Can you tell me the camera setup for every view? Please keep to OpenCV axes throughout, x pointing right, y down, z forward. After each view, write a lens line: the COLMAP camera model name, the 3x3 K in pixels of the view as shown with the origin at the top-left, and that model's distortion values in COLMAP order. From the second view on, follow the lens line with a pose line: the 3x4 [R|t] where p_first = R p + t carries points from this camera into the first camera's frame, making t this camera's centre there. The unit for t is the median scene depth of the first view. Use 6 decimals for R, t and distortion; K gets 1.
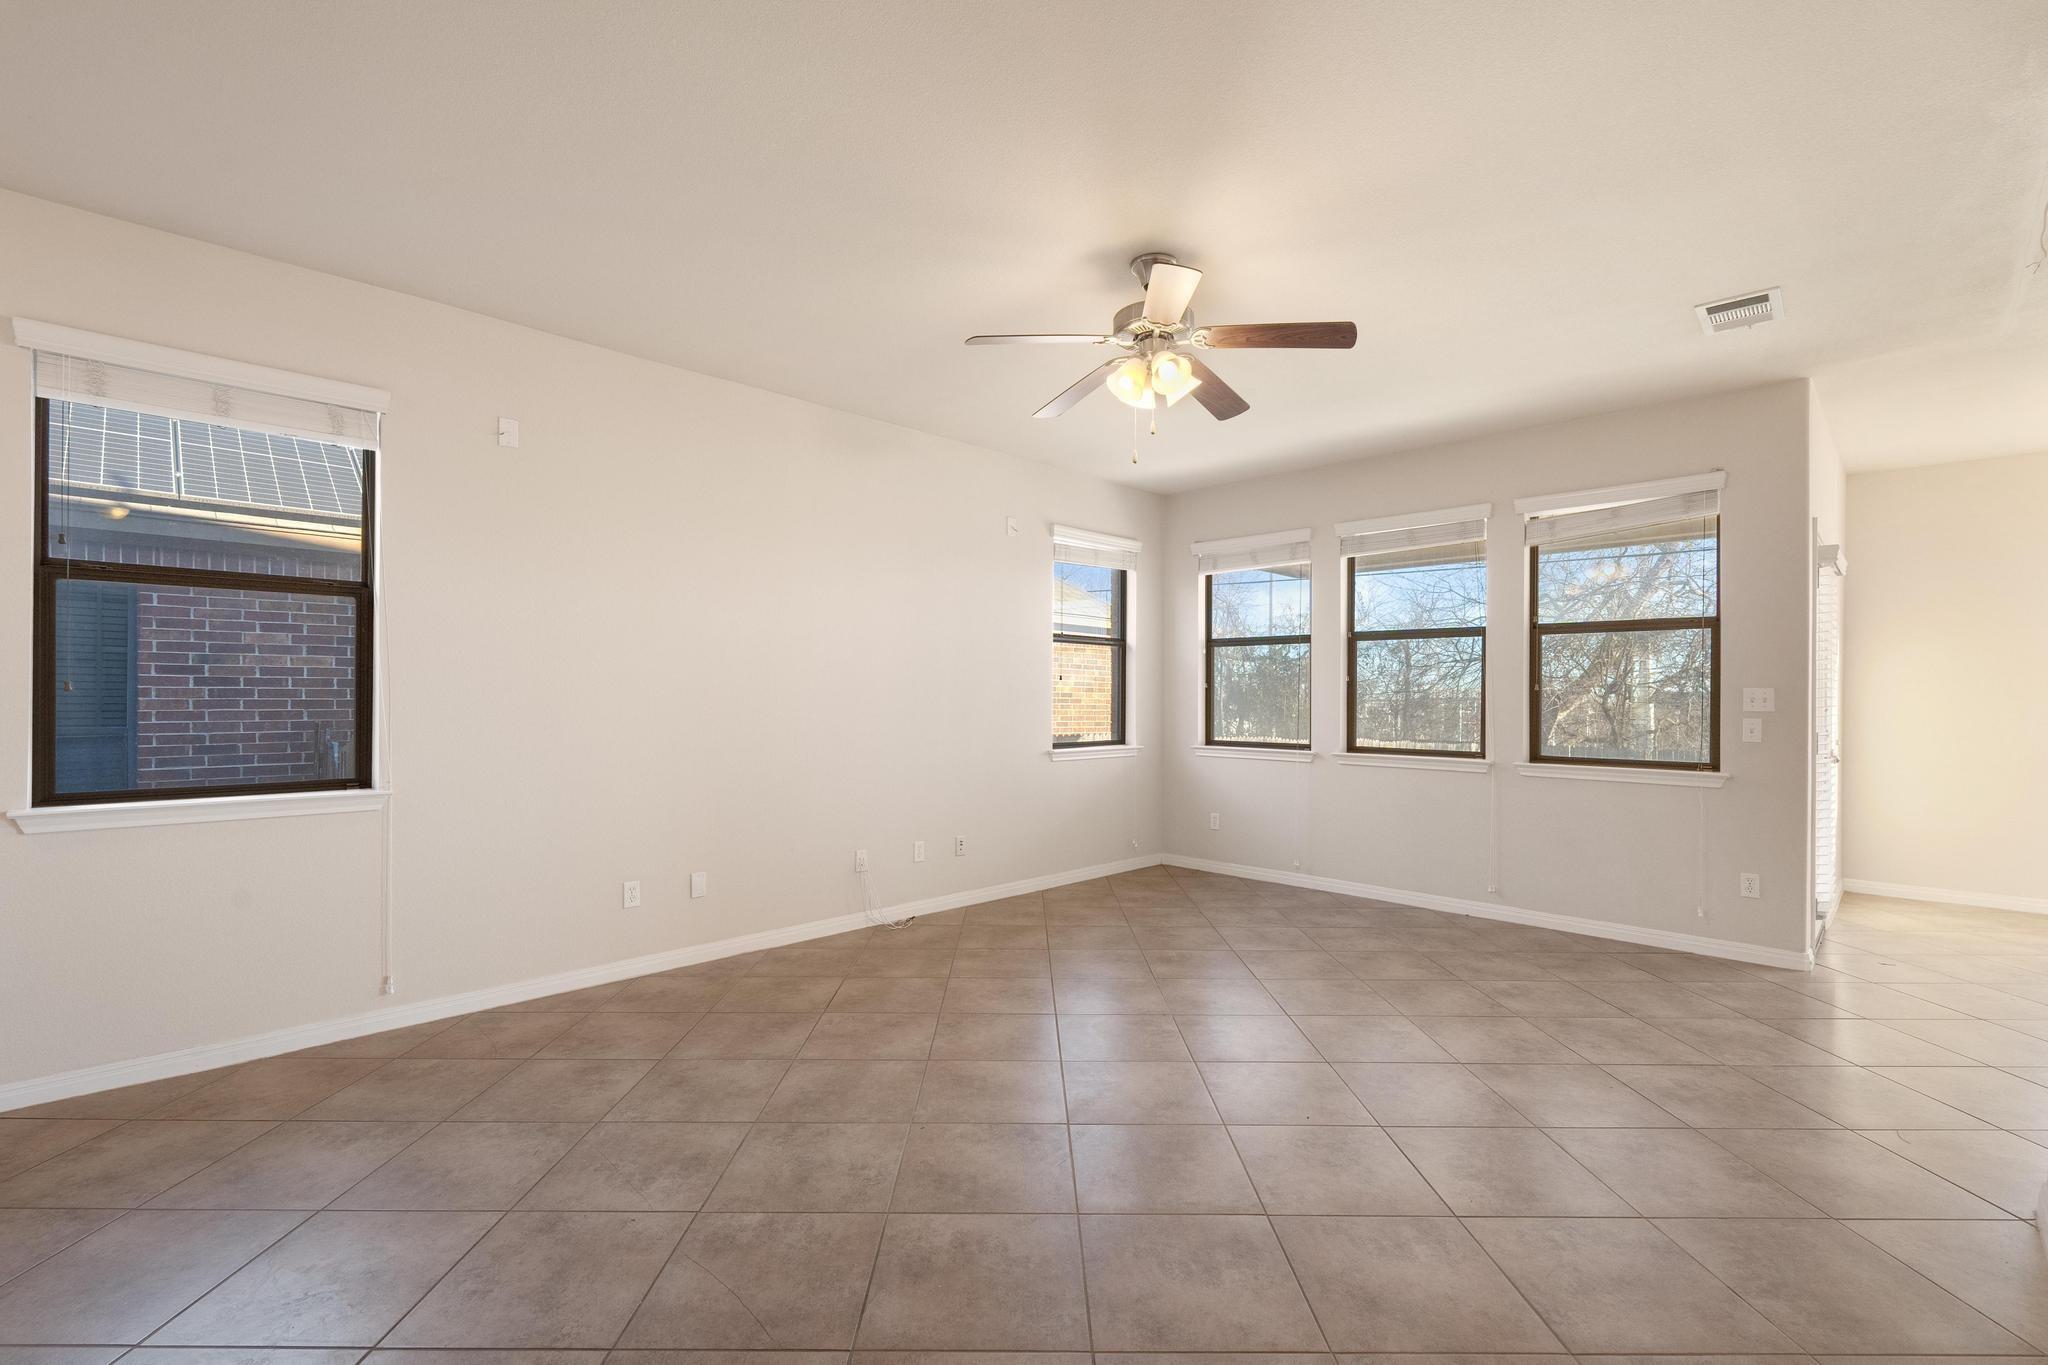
lens RADIAL K [[898.2, 0, 1021.9], [0, 898.2, 695.4], [0, 0, 1]] dist [-0.003232, -0.000754]
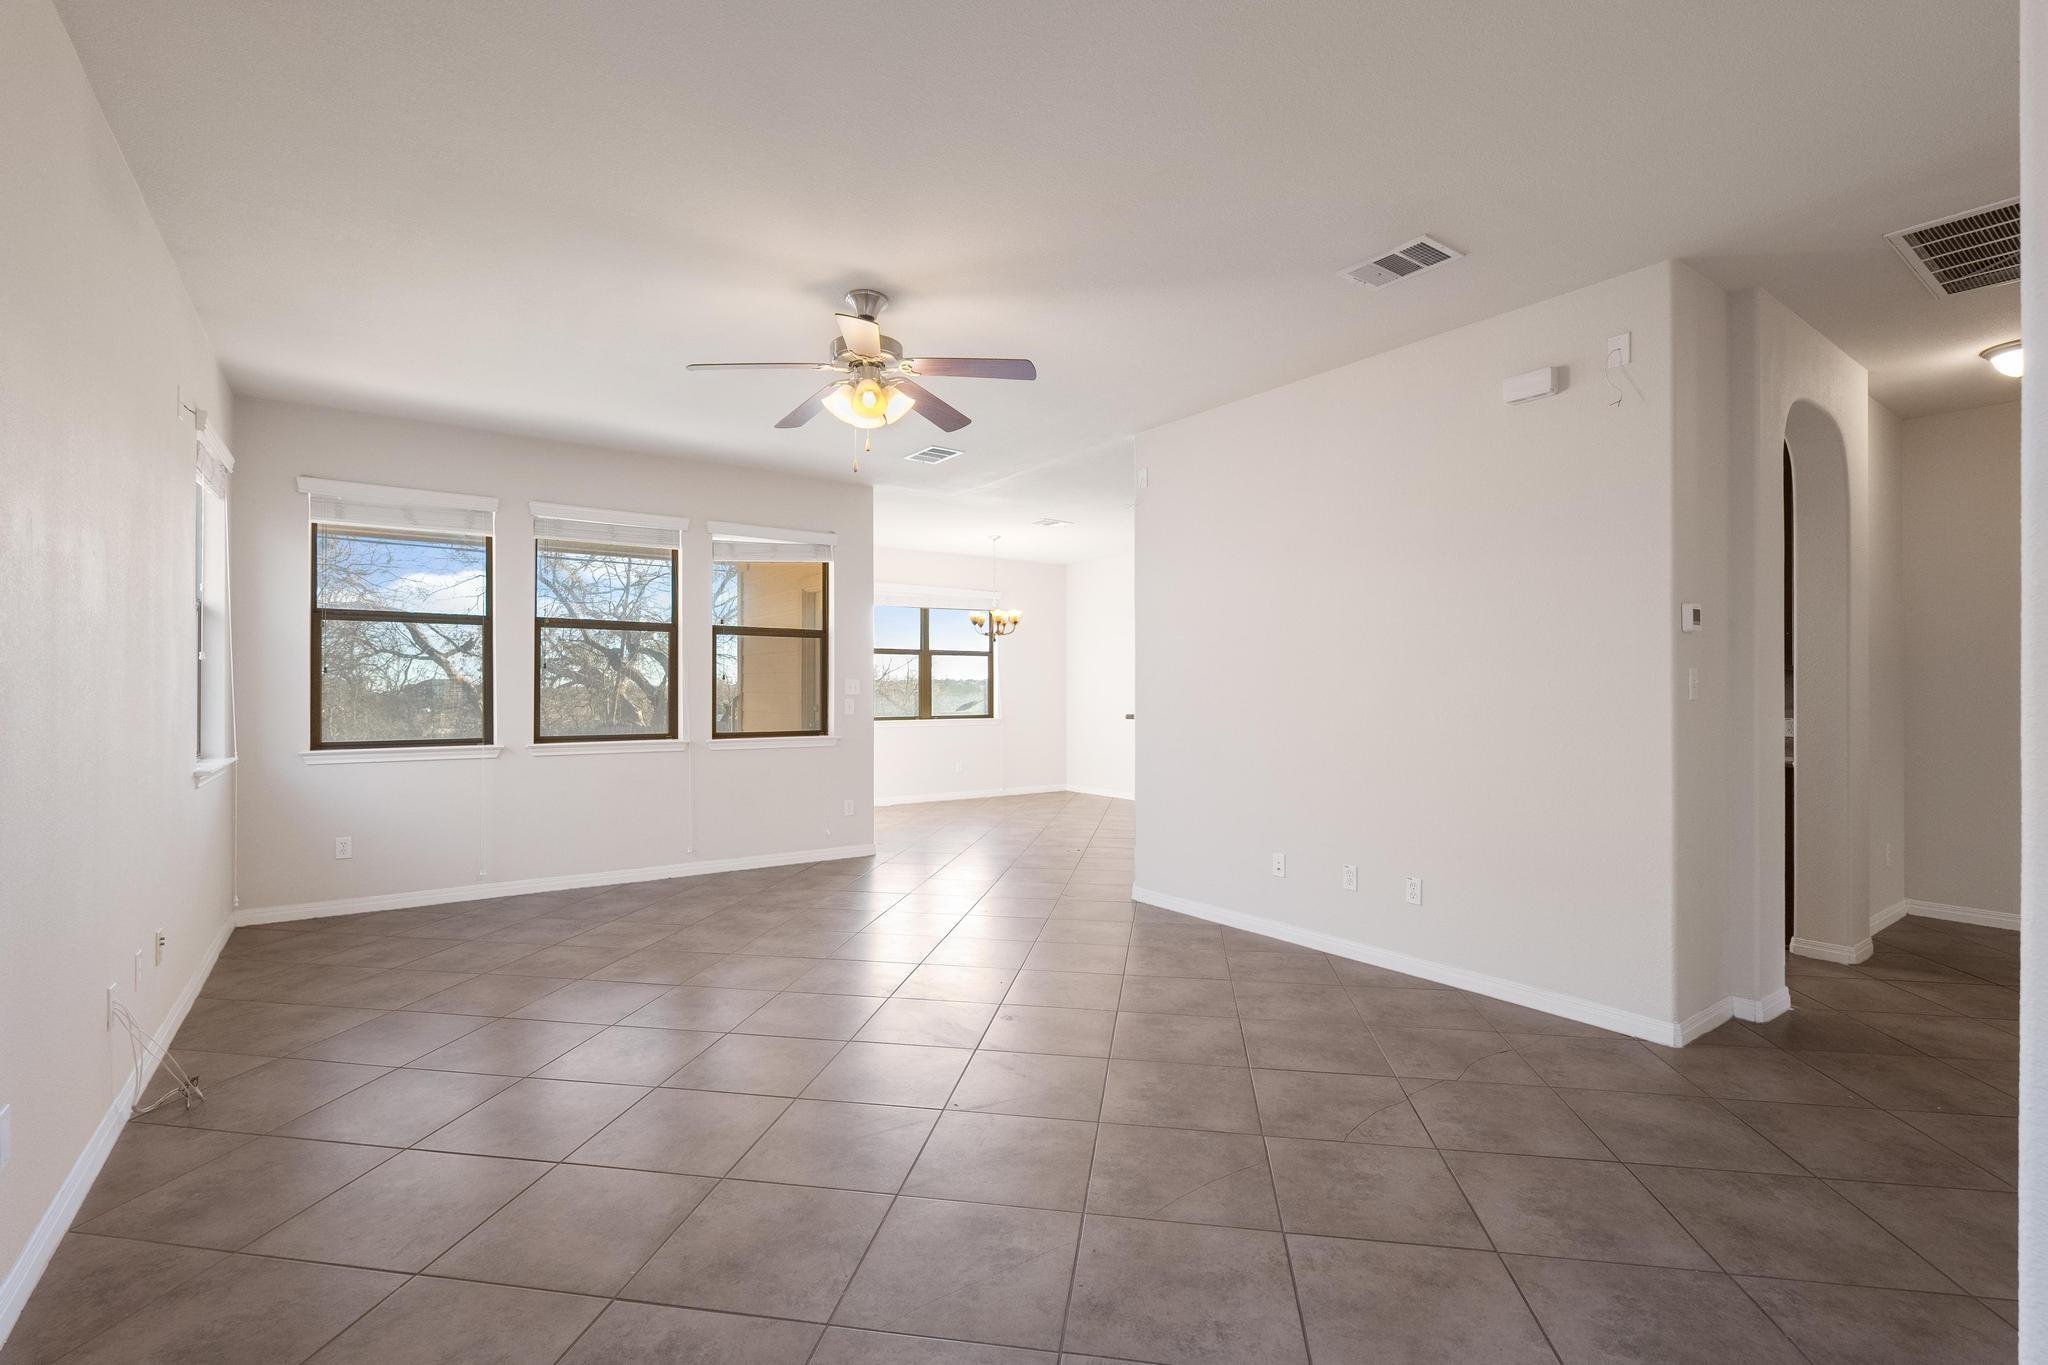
lens RADIAL K [[900.2, 0, 1024.0], [0, 900.2, 682.5], [0, 0, 1]] dist [0.000168, -0.000401]
pose [[0.164391, -0.005174, 0.986382, -0.487281], [-0.003692, 0.999976, 0.005861, -0.008332], [-0.986388, -0.004606, 0.164368, 0.323998]]
